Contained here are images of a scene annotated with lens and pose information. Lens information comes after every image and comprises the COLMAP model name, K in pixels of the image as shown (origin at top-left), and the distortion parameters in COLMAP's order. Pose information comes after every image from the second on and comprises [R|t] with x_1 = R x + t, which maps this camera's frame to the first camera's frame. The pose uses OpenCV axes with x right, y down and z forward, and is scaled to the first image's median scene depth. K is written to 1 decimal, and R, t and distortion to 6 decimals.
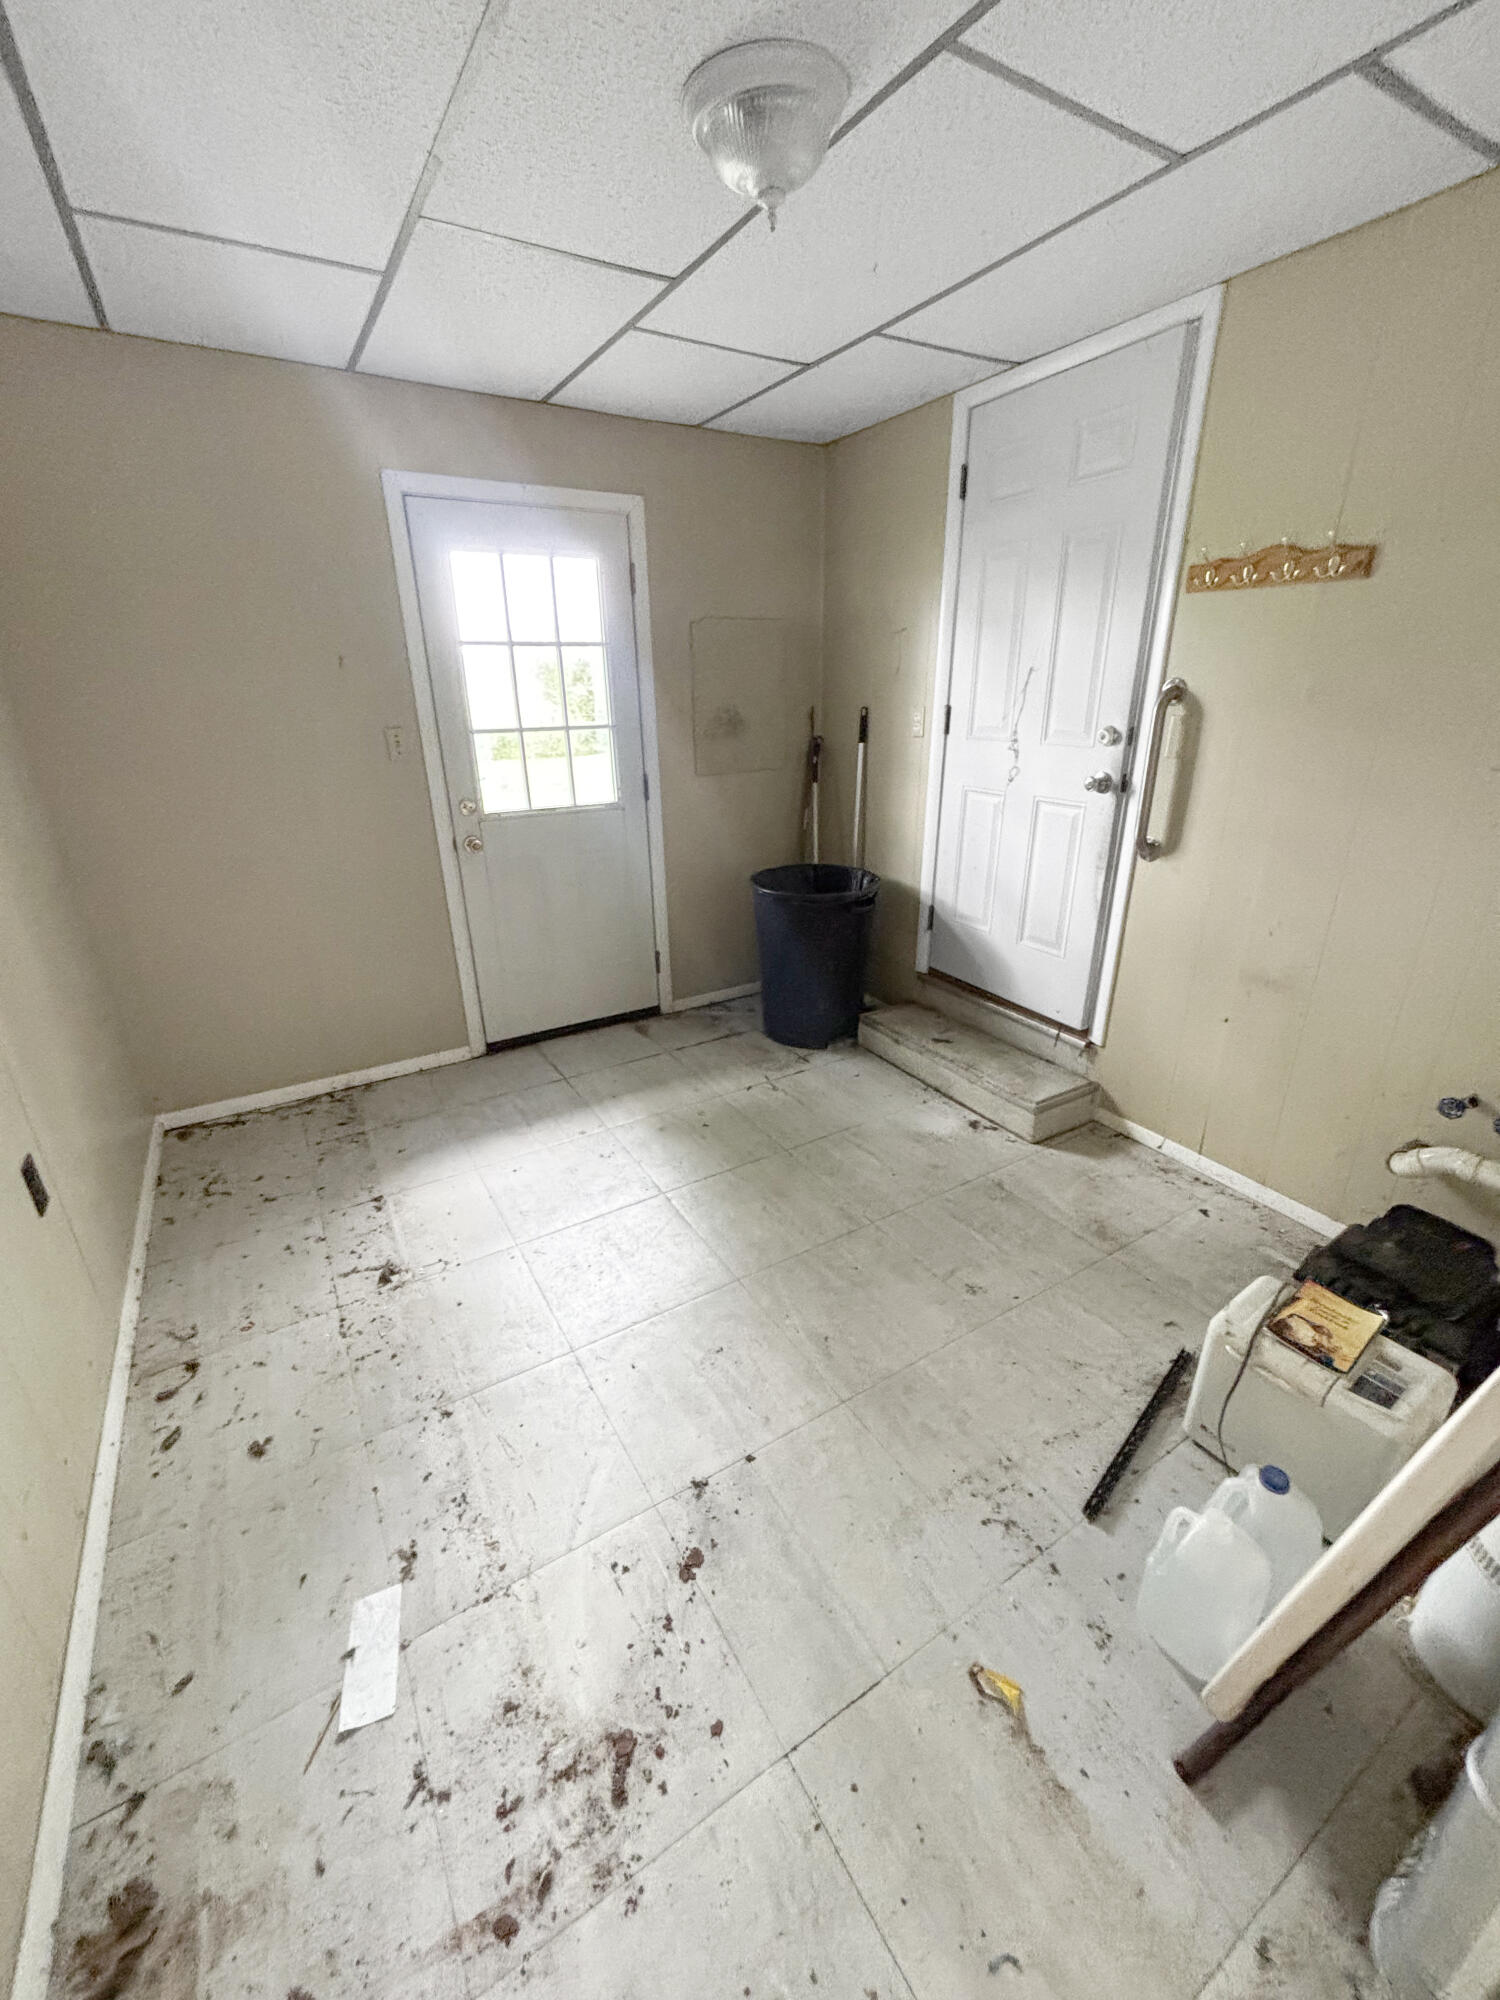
lens RADIAL K [[806.0, 0, 755.0], [0, 806.0, 996.2], [0, 0, 1]] dist [0.004266, 0.000243]
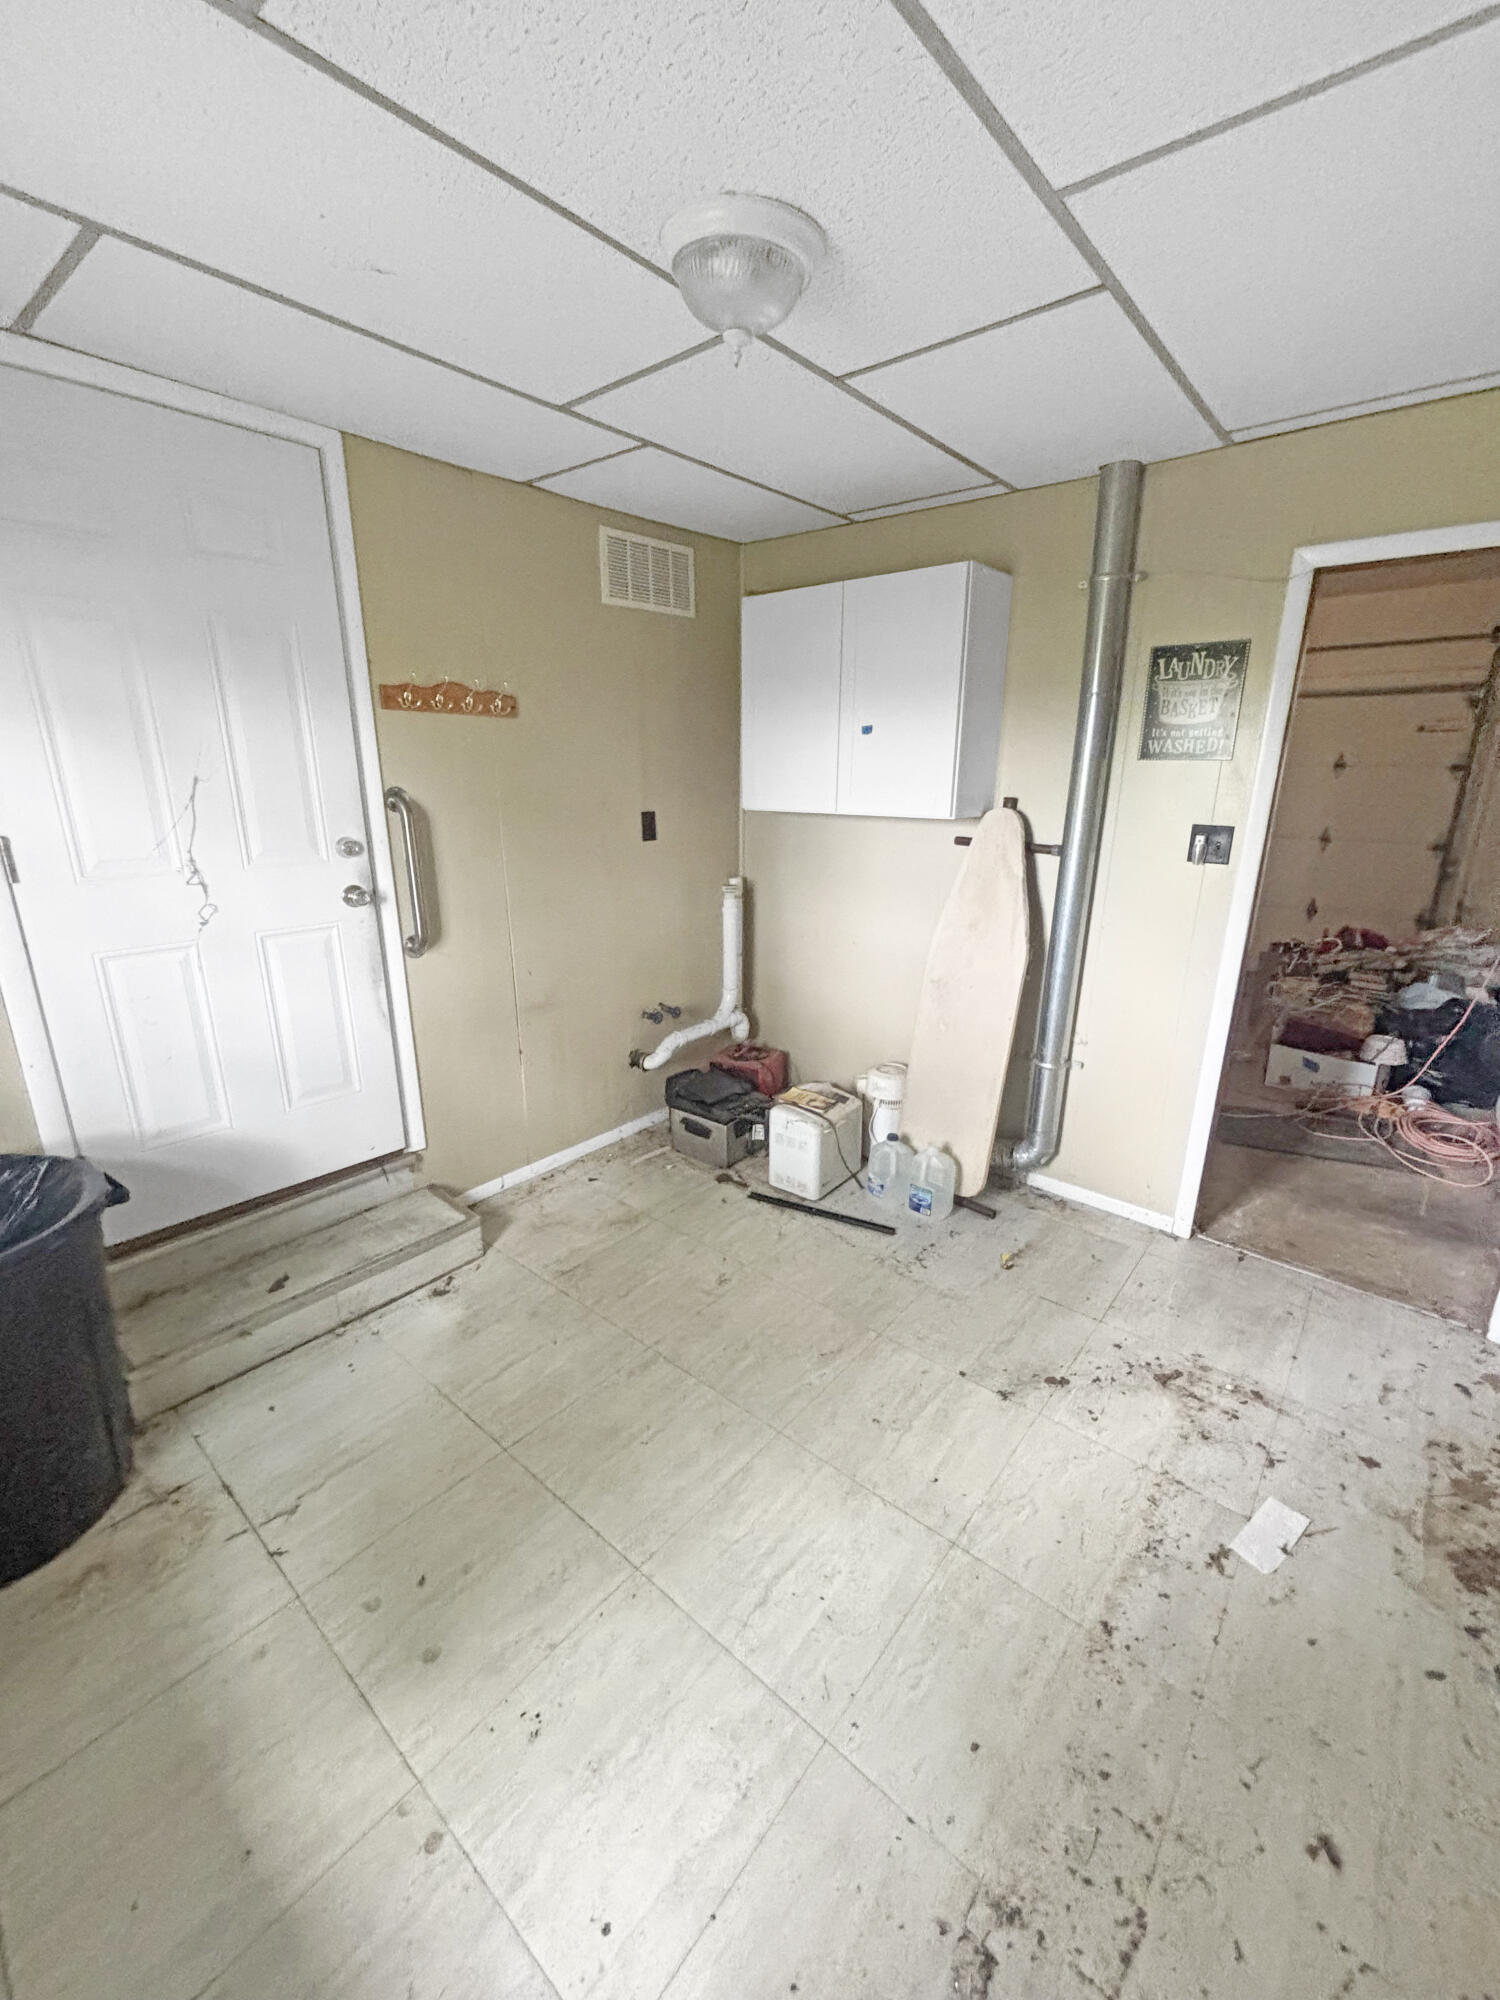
lens RADIAL K [[806.0, 0, 757.4], [0, 806.0, 997.3], [0, 0, 1]] dist [0.004266, 0.000243]
pose [[-0.312534, -0.252669, 0.915686, -0.856073], [0.346527, 0.867216, 0.357568, -0.479460], [-0.884444, 0.429063, -0.183478, 1.163430]]
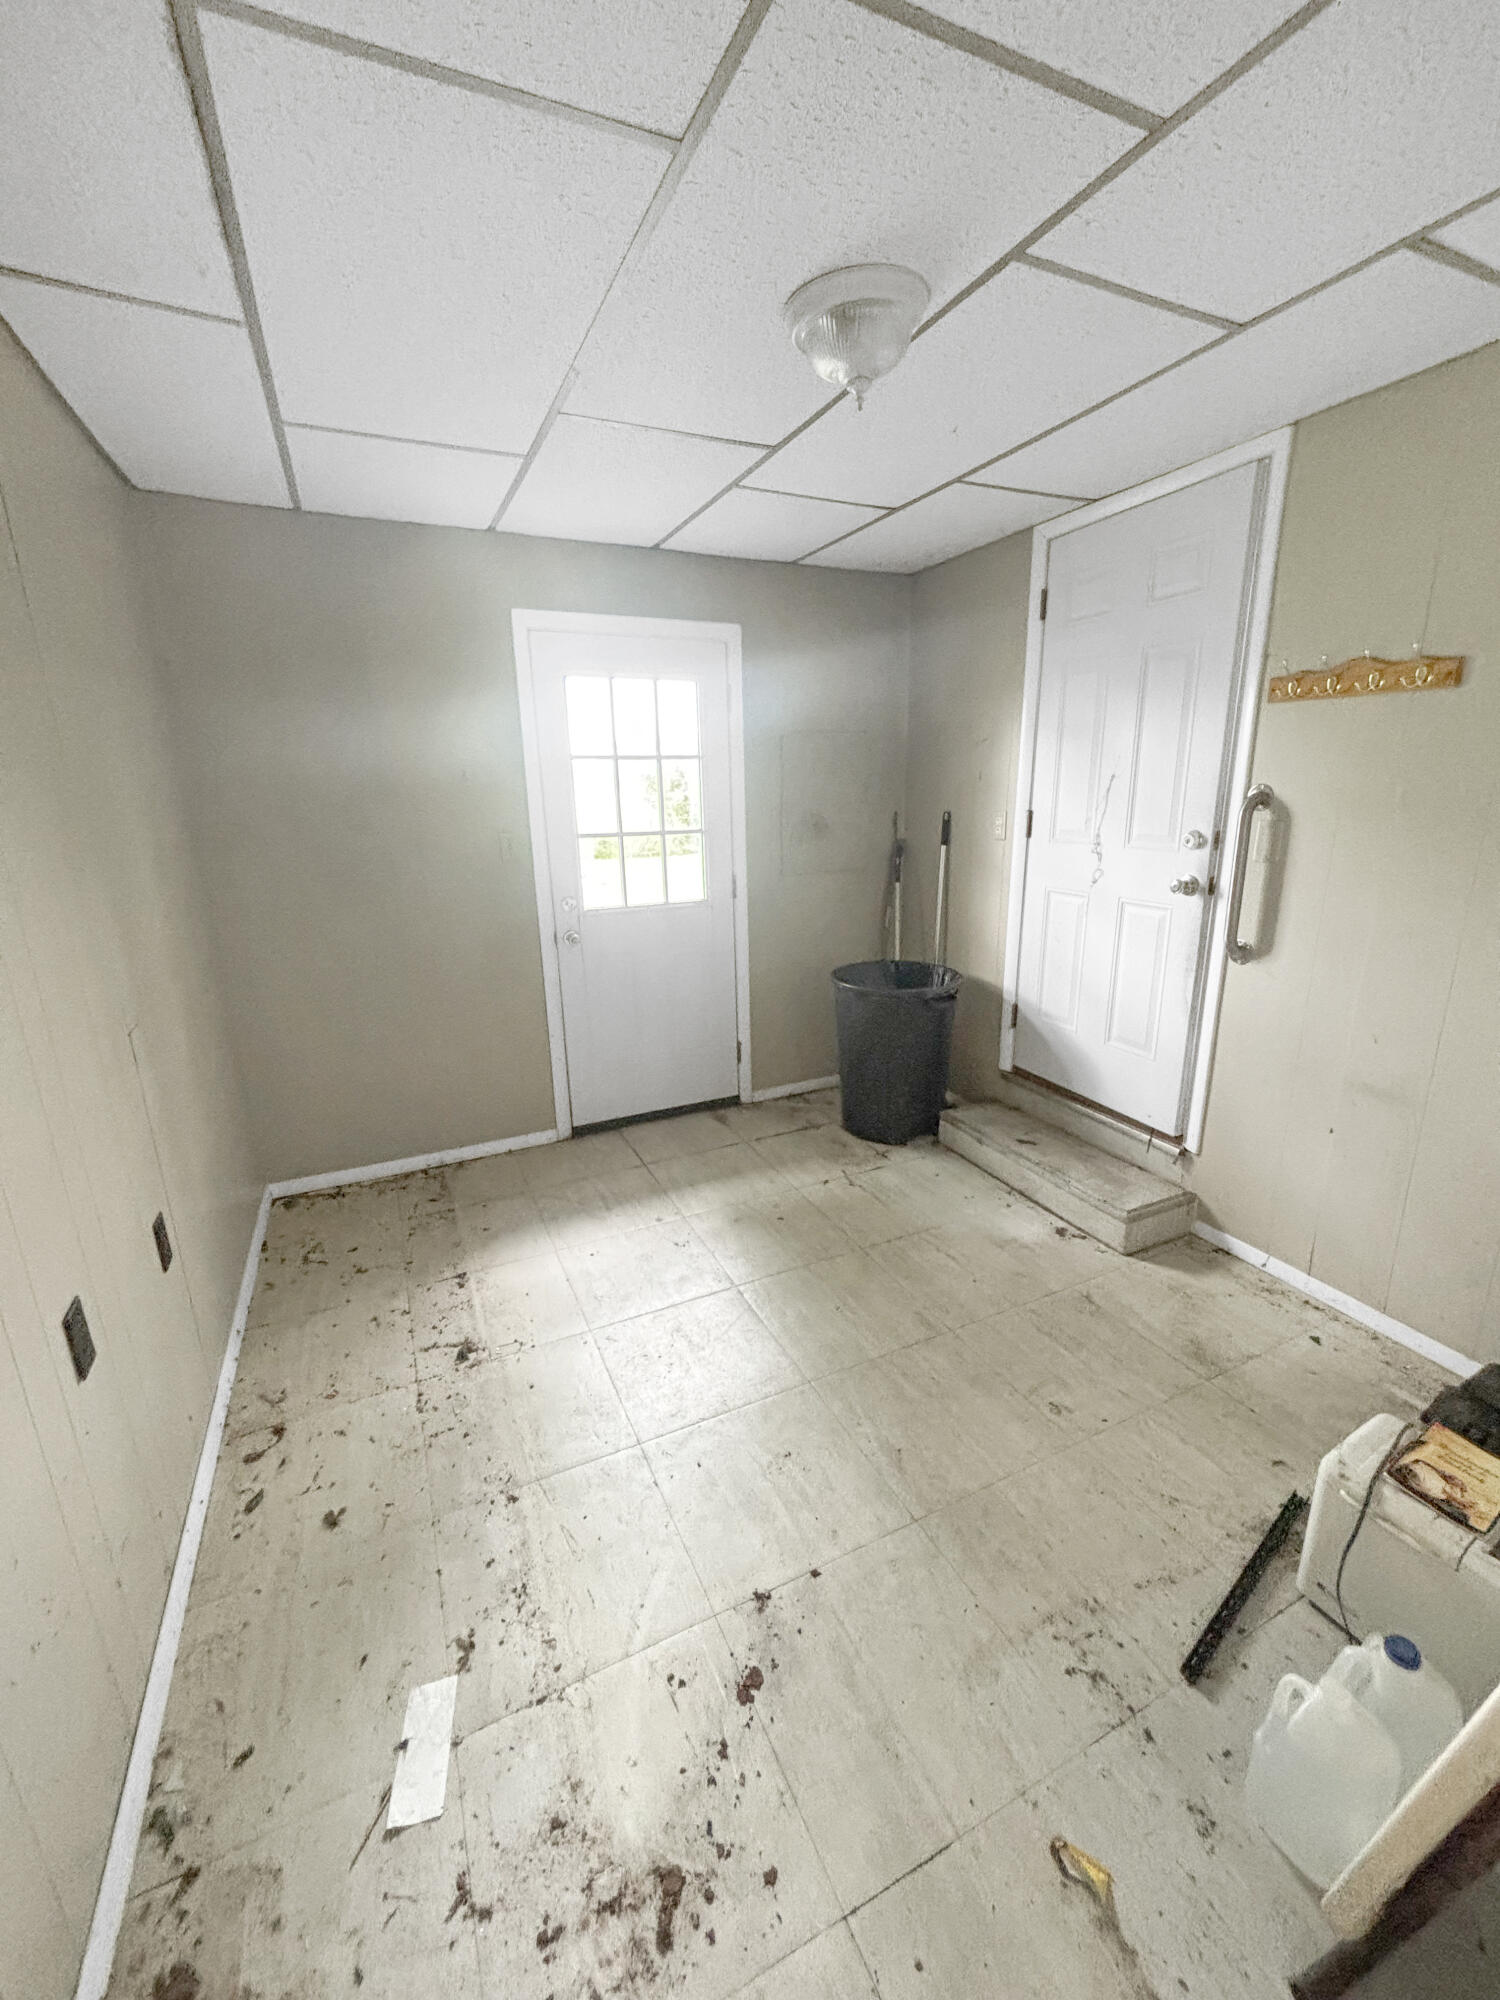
lens RADIAL K [[806.0, 0, 757.7], [0, 806.0, 997.7], [0, 0, 1]] dist [0.004266, 0.000243]
pose [[0.994609, 0.021061, -0.101532, 0.007950], [-0.032481, 0.993159, -0.112165, 0.003280], [0.098475, 0.114858, 0.988489, -0.028433]]
